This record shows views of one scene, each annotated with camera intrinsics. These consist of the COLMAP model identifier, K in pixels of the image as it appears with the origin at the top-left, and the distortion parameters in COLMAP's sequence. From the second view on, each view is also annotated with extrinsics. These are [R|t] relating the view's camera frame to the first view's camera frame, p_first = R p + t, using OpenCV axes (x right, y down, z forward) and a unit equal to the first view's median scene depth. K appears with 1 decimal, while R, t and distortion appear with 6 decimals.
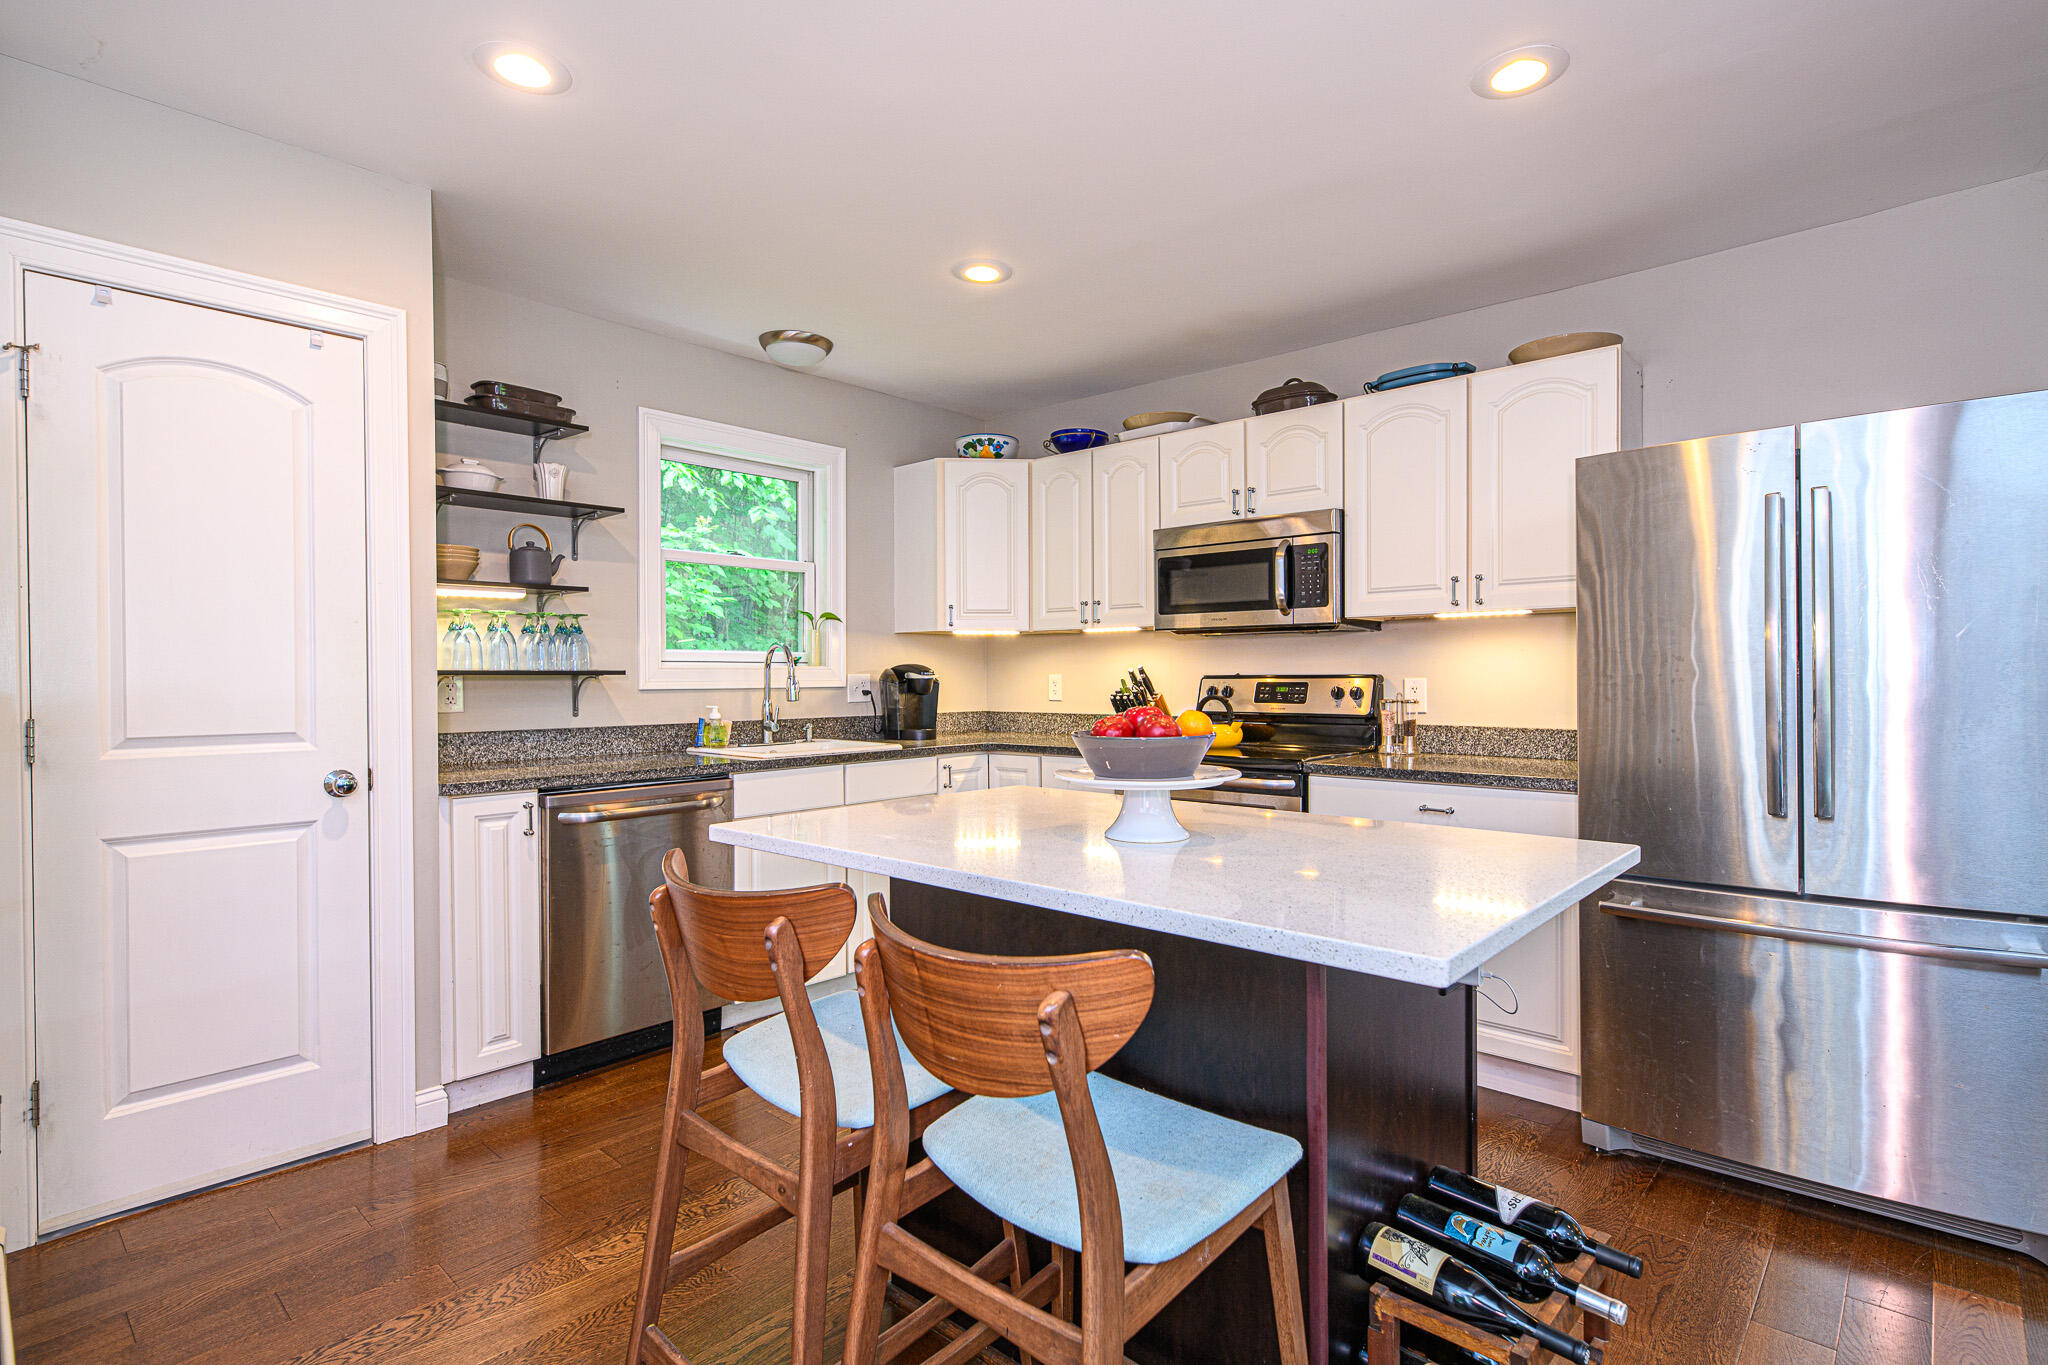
lens RADIAL K [[1008.2, 0, 1024.0], [0, 1008.2, 682.5], [0, 0, 1]] dist [-0.000633, -0.000081]
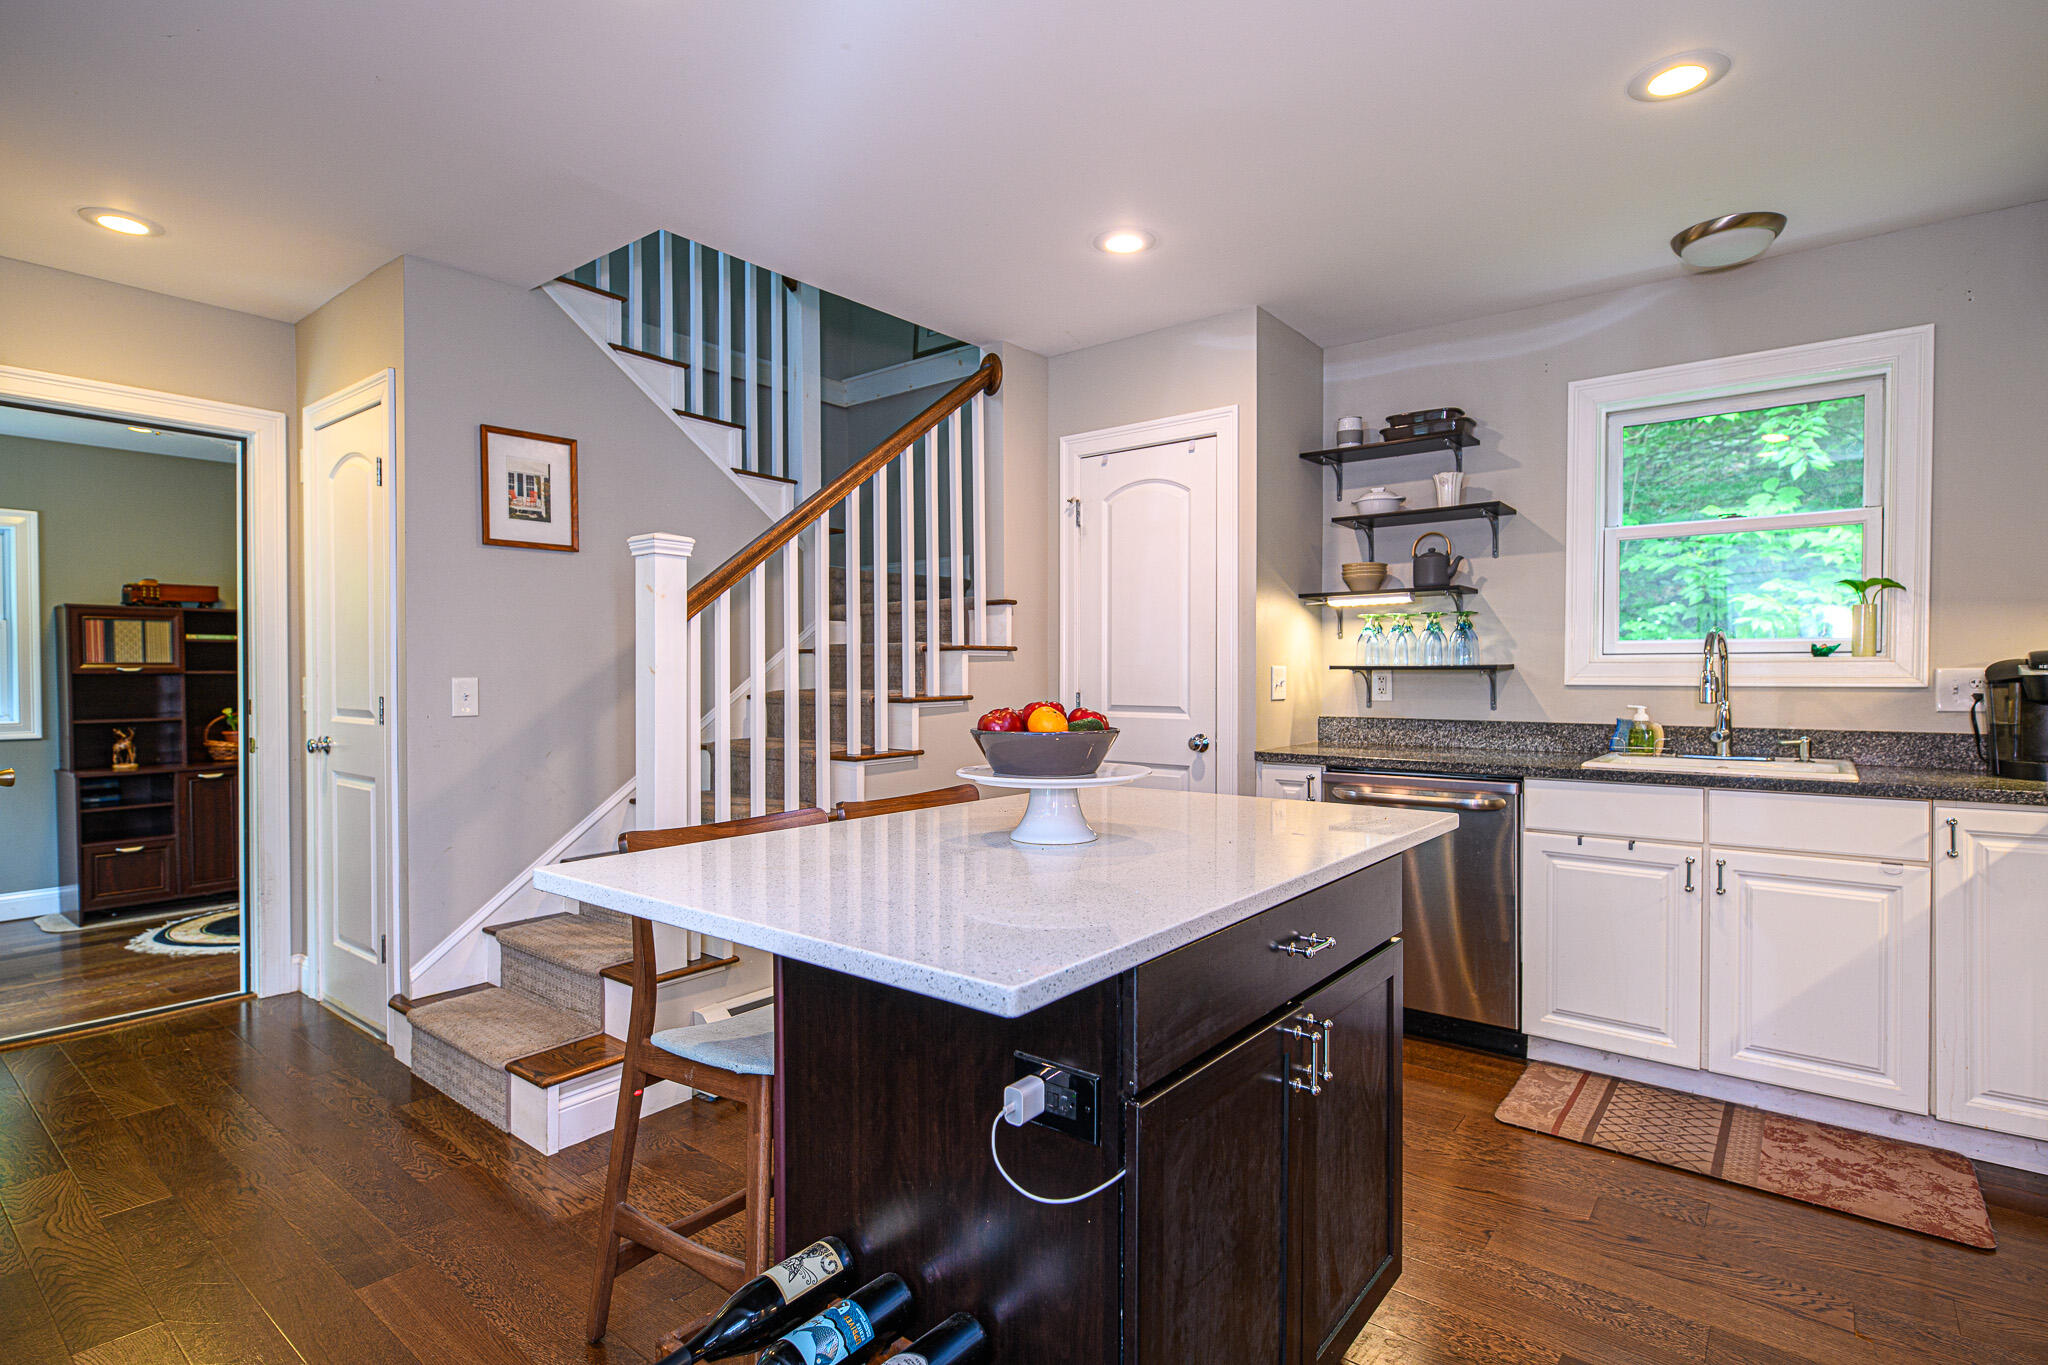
lens RADIAL K [[1008.2, 0, 1024.0], [0, 1008.2, 682.5], [0, 0, 1]] dist [-0.000633, -0.000081]
pose [[0.060954, 0.015834, -0.998015, 0.551512], [-0.005101, 0.999866, 0.015552, -0.007676], [0.998128, 0.004143, 0.061027, 0.464003]]
